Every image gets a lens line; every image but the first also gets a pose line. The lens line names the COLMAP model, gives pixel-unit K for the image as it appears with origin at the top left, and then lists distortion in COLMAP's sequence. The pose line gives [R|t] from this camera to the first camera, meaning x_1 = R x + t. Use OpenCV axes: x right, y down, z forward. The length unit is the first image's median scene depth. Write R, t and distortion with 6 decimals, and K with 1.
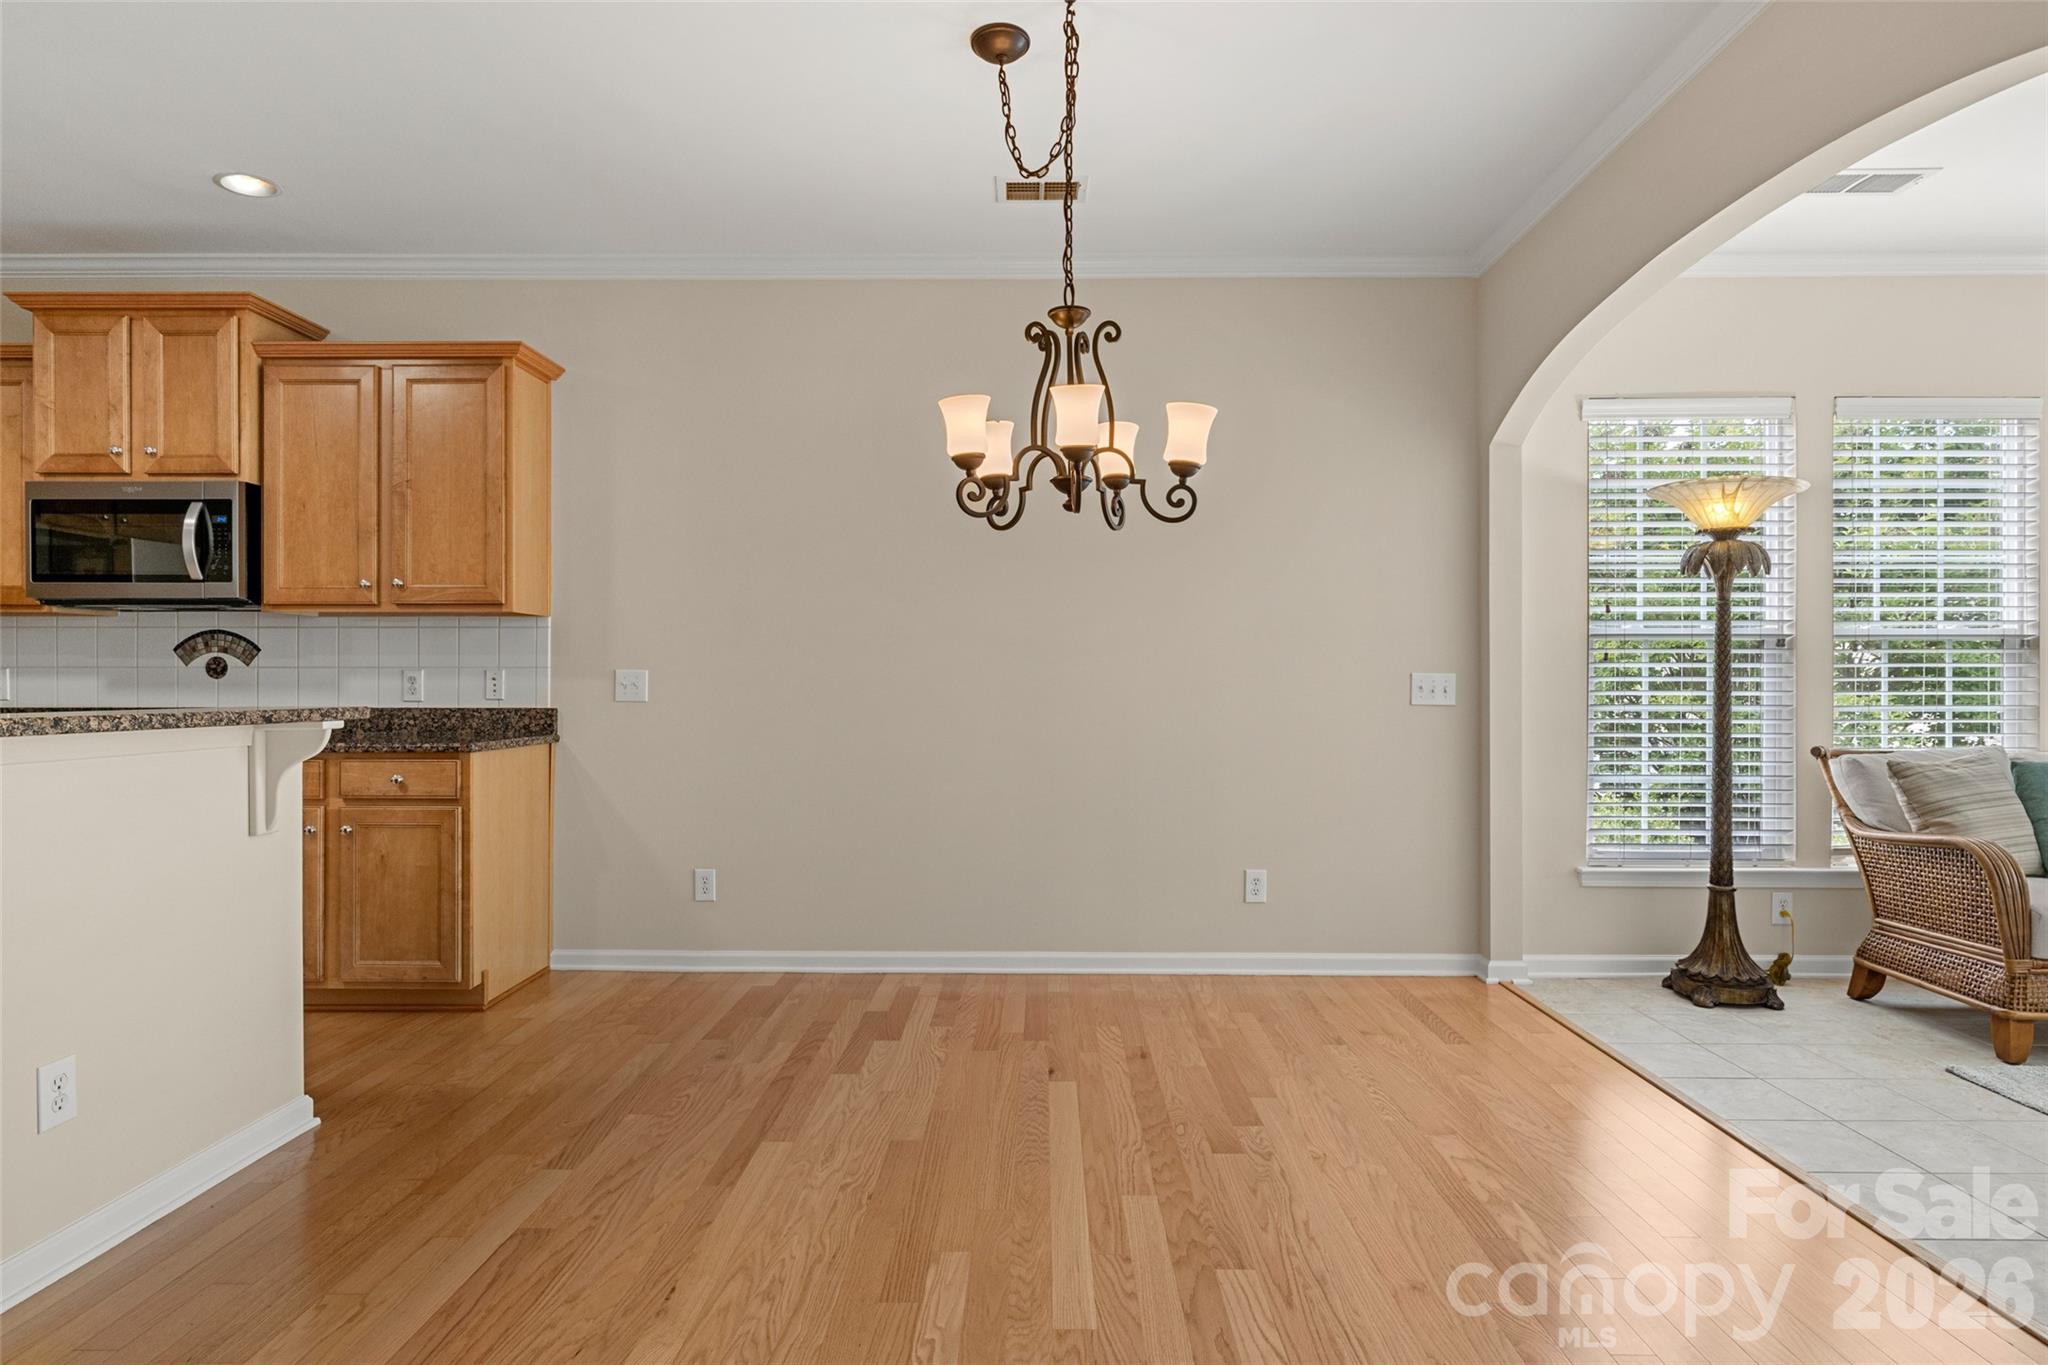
lens RADIAL K [[1103.3, 0, 1033.5], [0, 1103.3, 682.4], [0, 0, 1]] dist [0.000324, -0.000940]
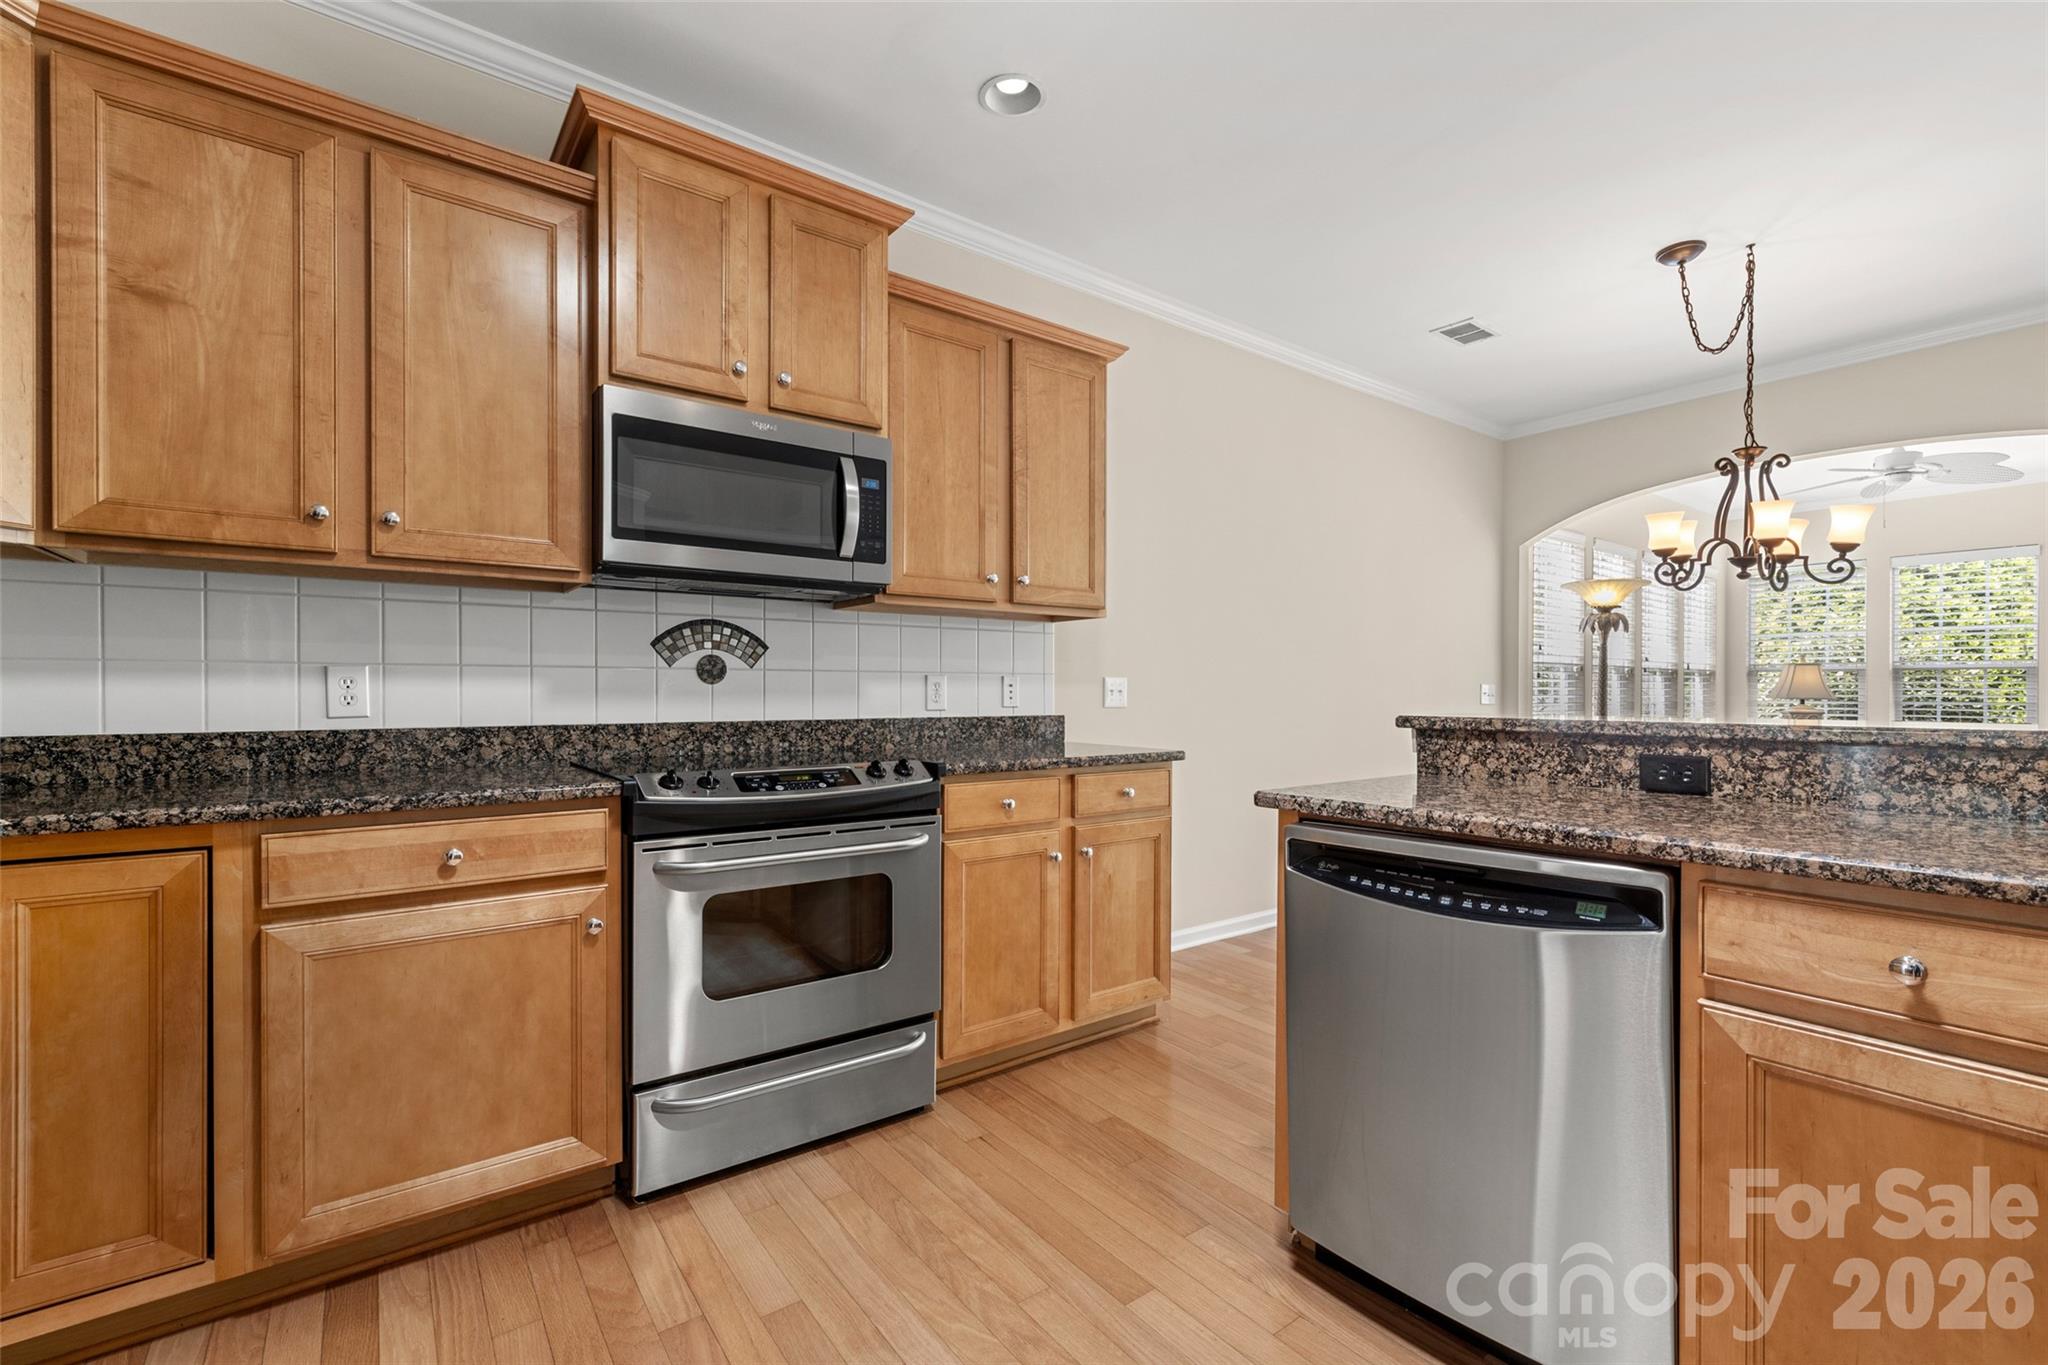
lens RADIAL K [[876.3, 0, 991.4], [0, 876.3, 697.9], [0, 0, 1]] dist [-0.000234, -0.000004]
pose [[0.805059, -0.004104, 0.593180, -1.031713], [-0.007103, 0.999838, 0.016558, -0.005365], [-0.593152, -0.017544, 0.804900, 0.433525]]
